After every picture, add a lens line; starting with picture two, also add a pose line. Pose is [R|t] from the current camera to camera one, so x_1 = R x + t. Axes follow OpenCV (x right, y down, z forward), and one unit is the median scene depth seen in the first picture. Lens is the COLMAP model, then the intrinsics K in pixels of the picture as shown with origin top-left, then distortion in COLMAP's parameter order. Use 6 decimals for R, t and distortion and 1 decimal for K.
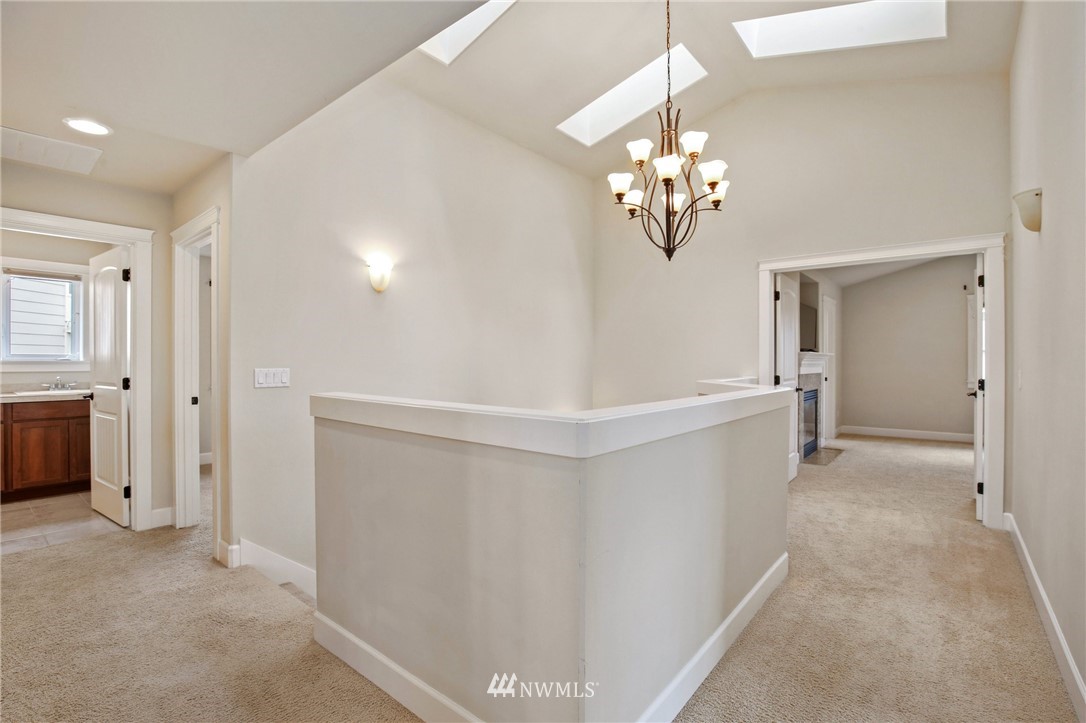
lens RADIAL K [[501.5, 0, 539.8], [0, 501.5, 365.4], [0, 0, 1]] dist [-0.012911, 0.003020]
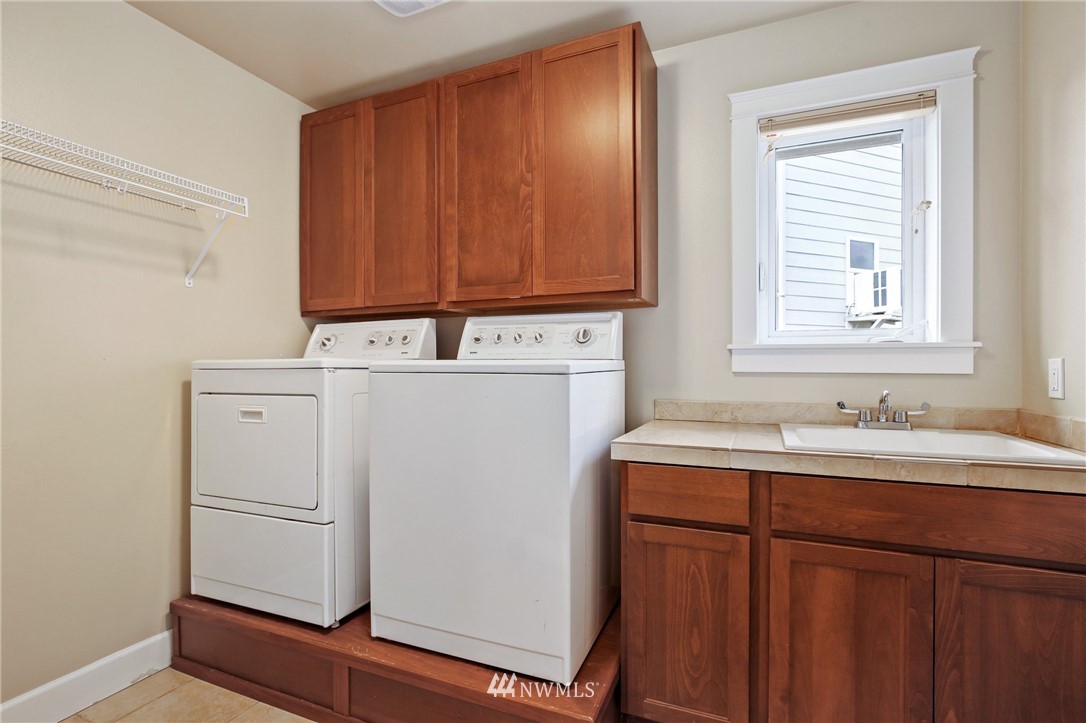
lens RADIAL K [[501.5, 0, 543.0], [0, 501.5, 367.7], [0, 0, 1]] dist [-0.012911, 0.003020]
pose [[0.283320, -0.001956, -0.959023, -0.780943], [-0.003098, 0.999991, -0.002955, 0.011768], [0.959020, 0.003808, 0.283311, 0.752996]]
